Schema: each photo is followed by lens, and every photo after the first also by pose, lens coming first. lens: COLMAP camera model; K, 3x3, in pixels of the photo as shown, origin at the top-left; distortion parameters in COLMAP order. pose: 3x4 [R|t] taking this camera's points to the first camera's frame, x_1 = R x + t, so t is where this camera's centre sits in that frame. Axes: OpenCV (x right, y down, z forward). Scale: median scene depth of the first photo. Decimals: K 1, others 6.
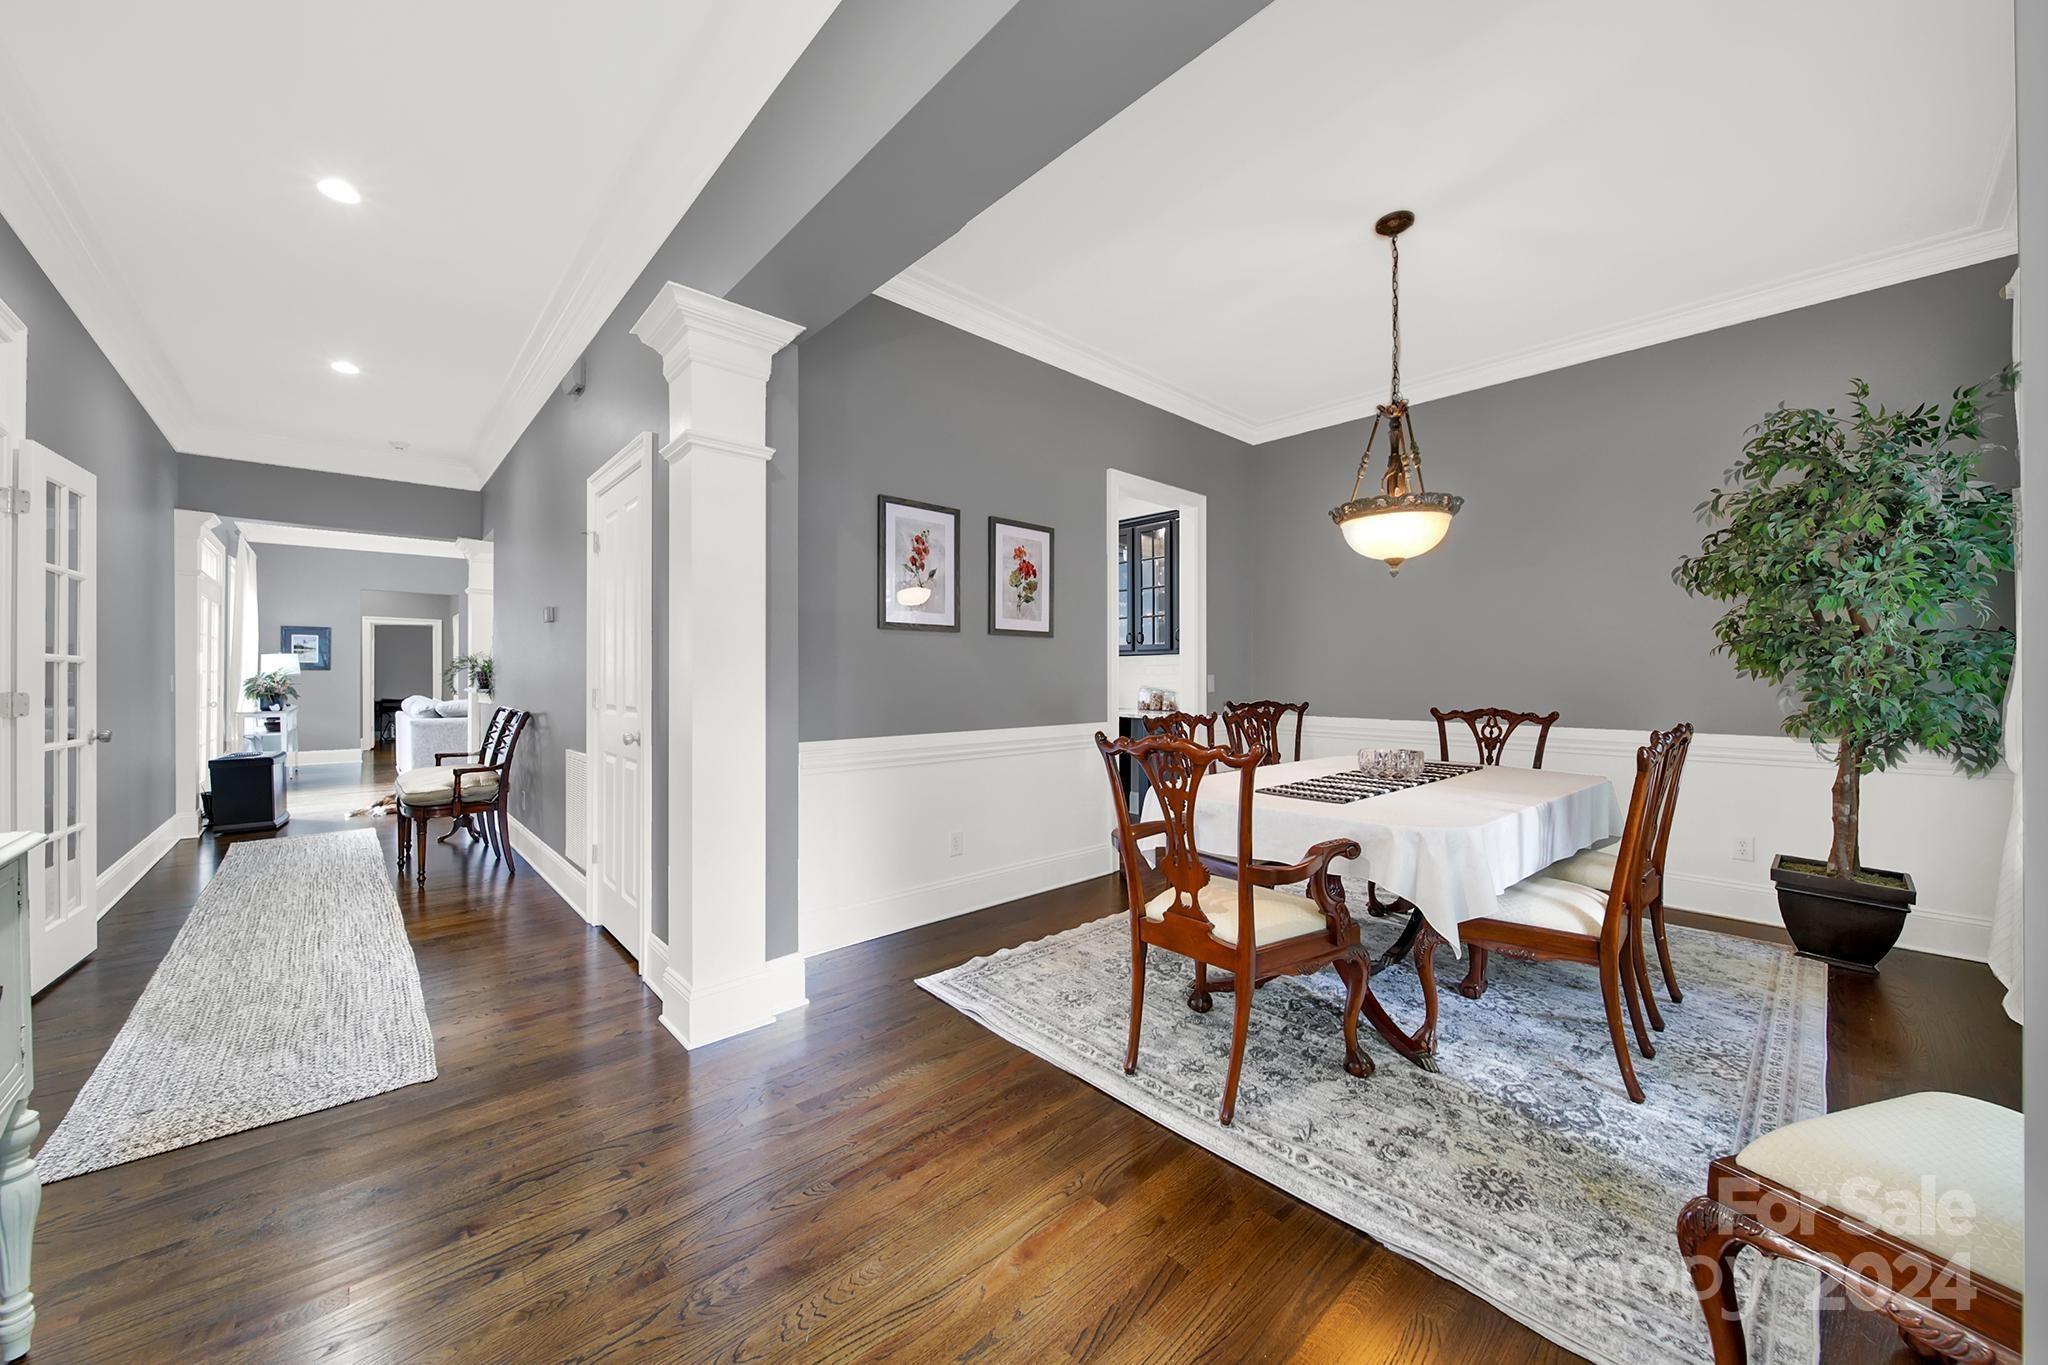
lens RADIAL K [[737.0, 0, 1024.0], [0, 737.0, 682.5], [0, 0, 1]] dist [-0.000194, -0.000248]
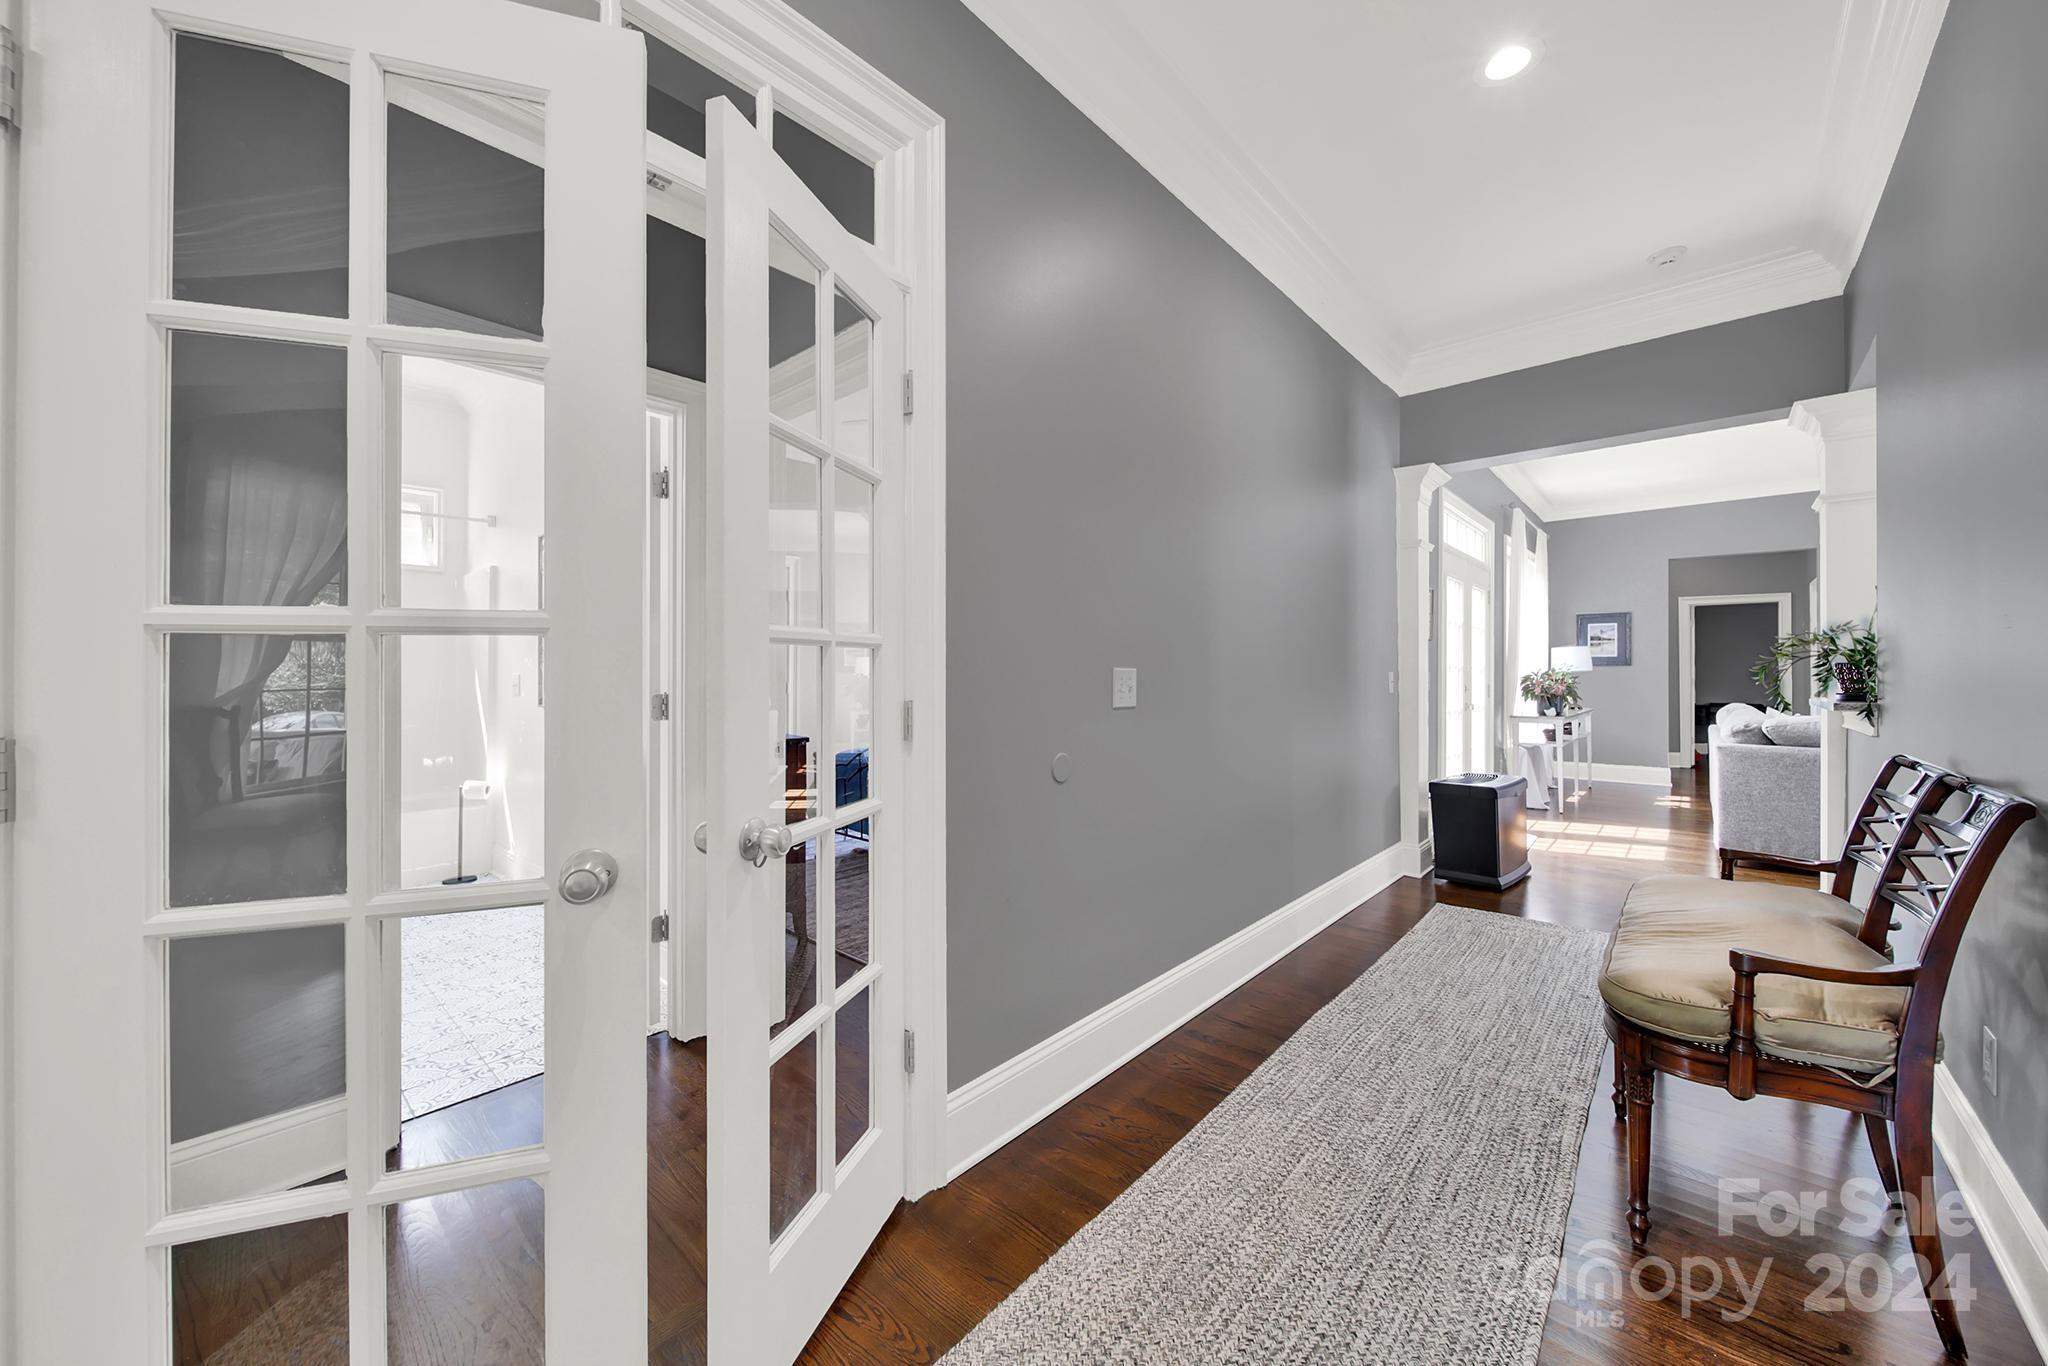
lens RADIAL K [[748.2, 0, 1039.6], [0, 748.2, 679.5], [0, 0, 1]] dist [0.000943, -0.000120]
pose [[0.102988, 0.009229, -0.994640, -0.265966], [-0.008604, 0.999928, 0.008387, -0.004128], [0.994645, 0.007694, 0.103060, 0.369258]]
